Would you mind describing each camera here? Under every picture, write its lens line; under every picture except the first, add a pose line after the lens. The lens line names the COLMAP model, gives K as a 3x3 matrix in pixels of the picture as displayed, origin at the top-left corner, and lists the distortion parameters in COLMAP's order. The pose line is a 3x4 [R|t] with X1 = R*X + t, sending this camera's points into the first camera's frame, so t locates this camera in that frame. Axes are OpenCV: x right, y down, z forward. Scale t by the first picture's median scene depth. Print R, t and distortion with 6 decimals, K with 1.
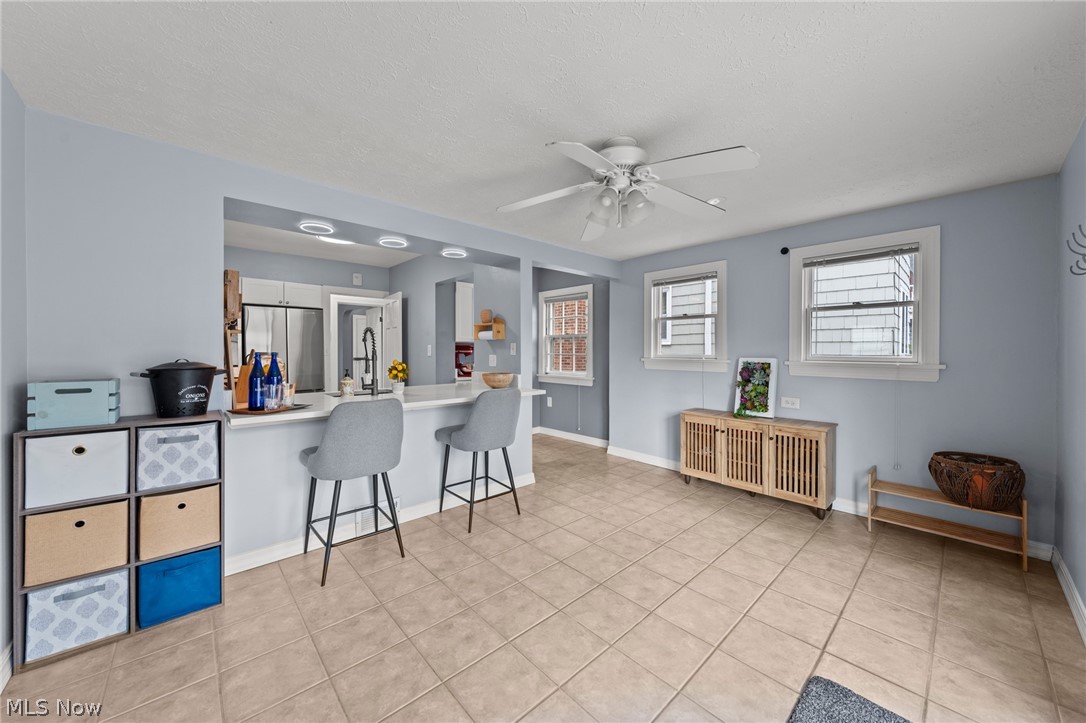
lens RADIAL K [[394.3, 0, 543.1], [0, 394.3, 352.6], [0, 0, 1]] dist [-0.001870, -0.000078]
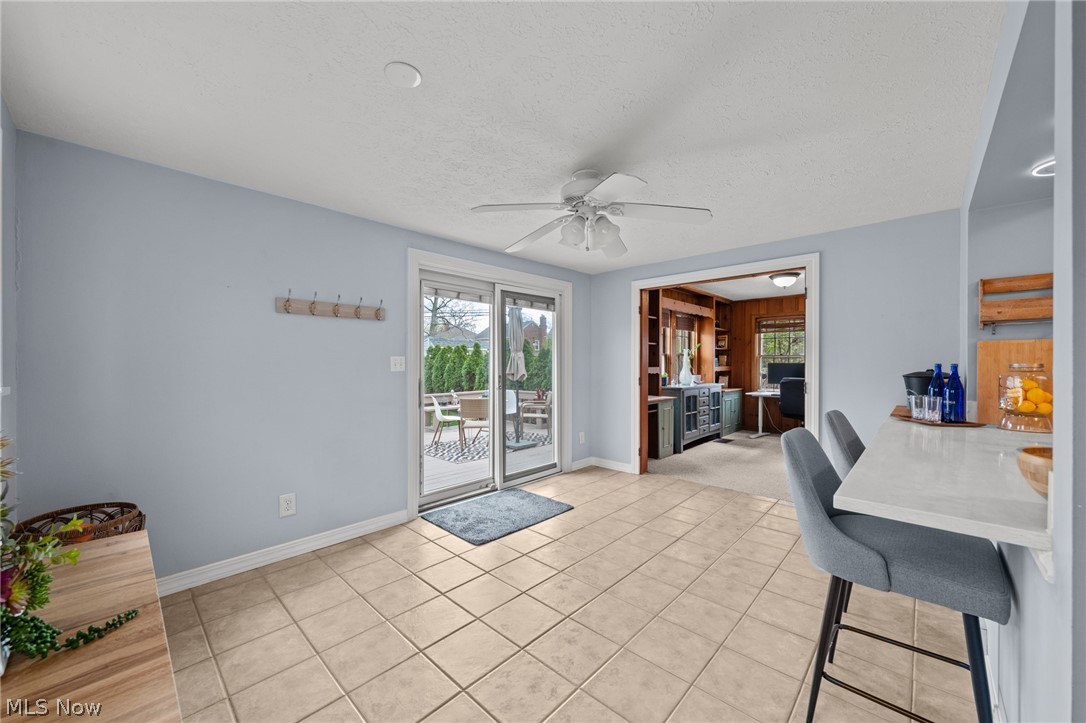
lens RADIAL K [[394.3, 0, 544.5], [0, 394.3, 365.5], [0, 0, 1]] dist [-0.001870, -0.000078]
pose [[-0.997180, -0.001419, -0.075032, 0.393703], [-0.002060, 0.999962, 0.008462, -0.004917], [0.075017, 0.008593, -0.997145, 2.079964]]
